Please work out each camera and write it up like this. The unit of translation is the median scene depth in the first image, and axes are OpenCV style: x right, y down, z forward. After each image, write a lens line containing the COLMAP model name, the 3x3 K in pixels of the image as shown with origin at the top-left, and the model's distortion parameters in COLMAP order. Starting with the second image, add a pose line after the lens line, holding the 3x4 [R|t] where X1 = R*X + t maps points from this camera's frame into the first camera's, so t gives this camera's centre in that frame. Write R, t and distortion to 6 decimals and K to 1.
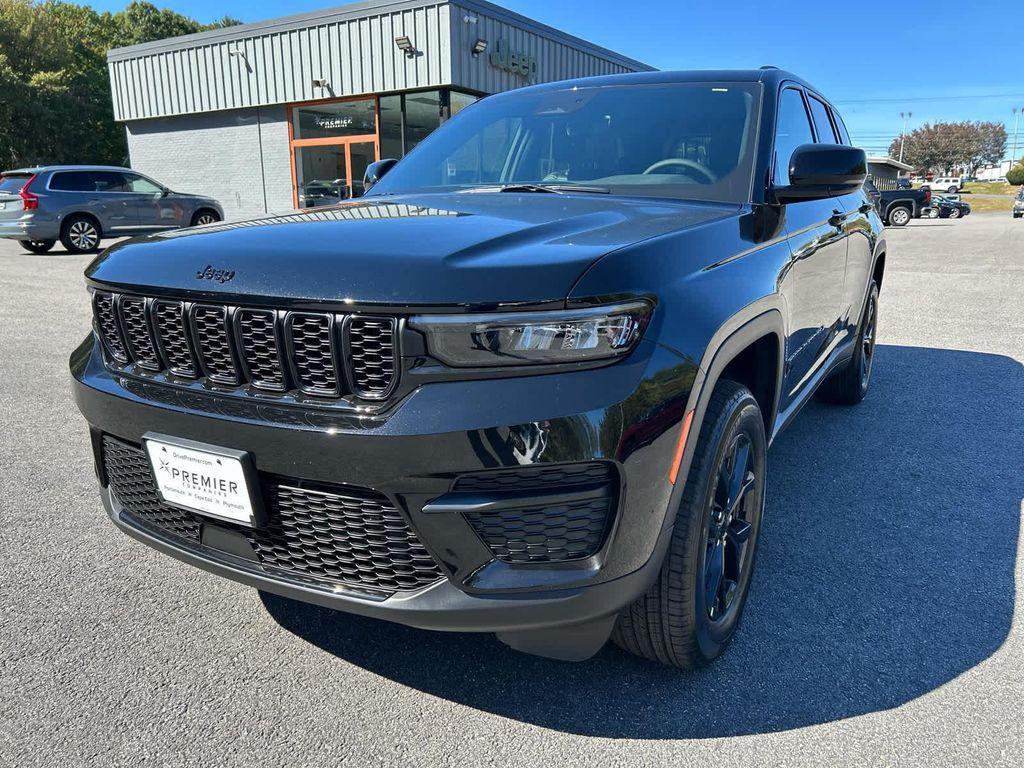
lens RADIAL K [[779.6, 0, 513.1], [0, 779.6, 388.0], [0, 0, 1]] dist [0.049653, -0.053498]
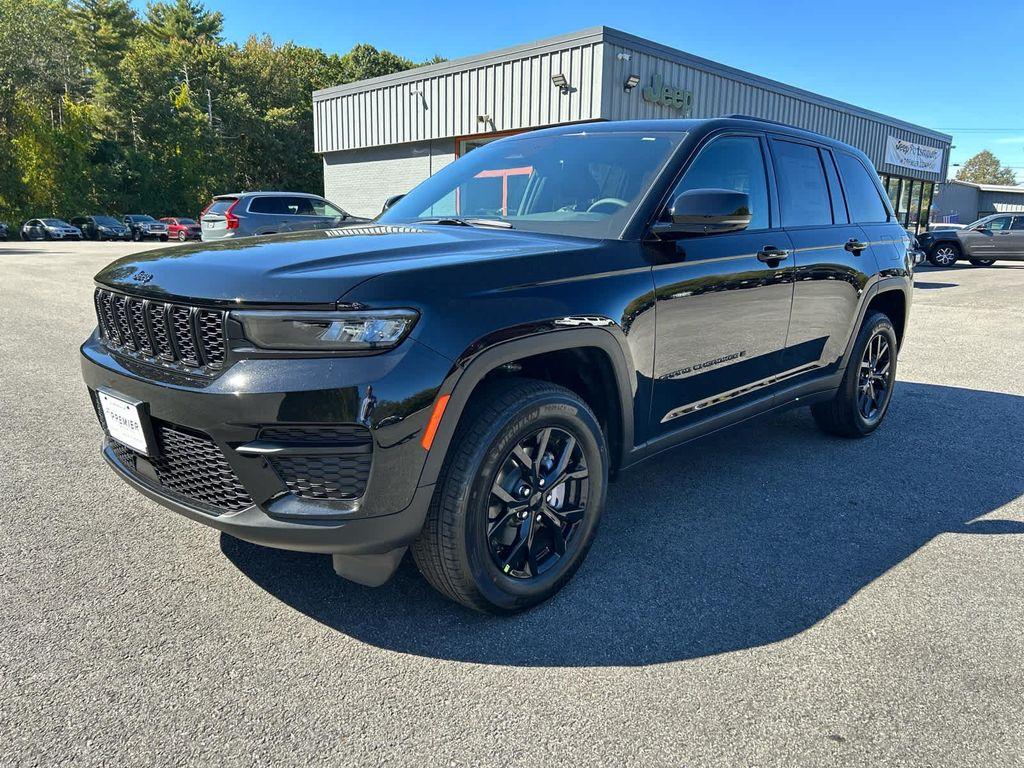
lens RADIAL K [[779.6, 0, 512.8], [0, 779.6, 382.7], [0, 0, 1]] dist [0.049653, -0.053498]
pose [[0.972067, 0.066514, -0.225081, 0.069099], [-0.075226, 0.996705, -0.030342, 0.004284], [0.222321, 0.046427, 0.973868, -0.026691]]
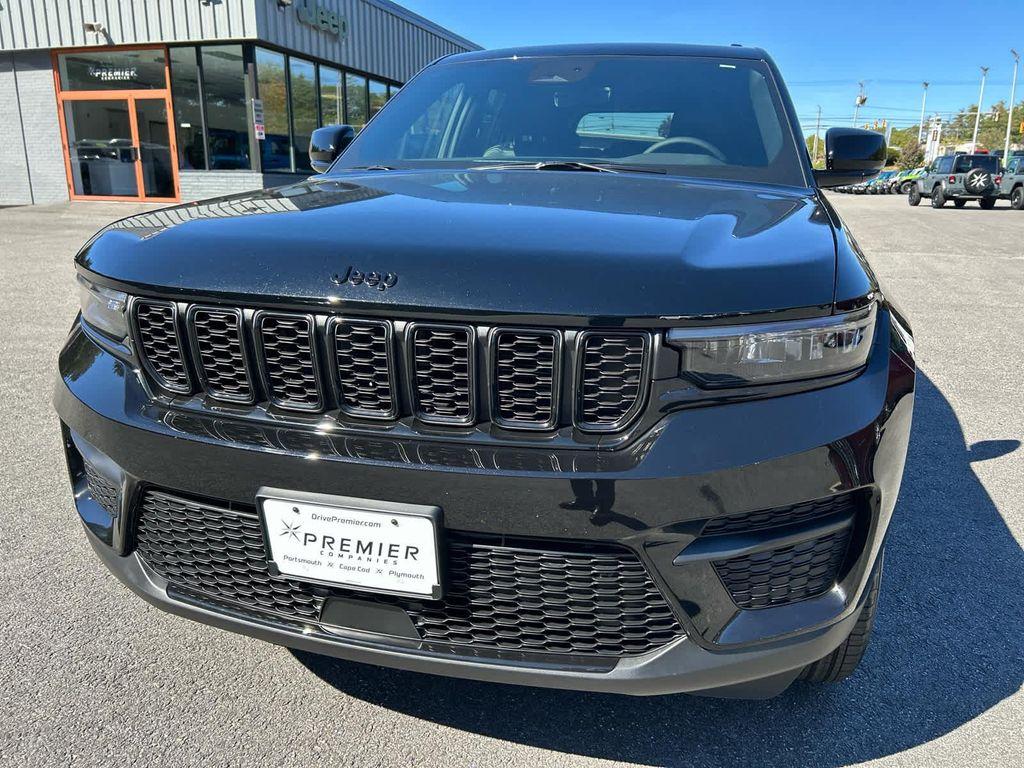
lens RADIAL K [[779.6, 0, 515.2], [0, 779.6, 390.6], [0, 0, 1]] dist [0.049653, -0.053498]
pose [[0.963084, -0.051603, 0.264208, -0.050535], [0.041250, 0.998153, 0.044588, -0.007236], [-0.266021, -0.032044, 0.963435, 0.025332]]
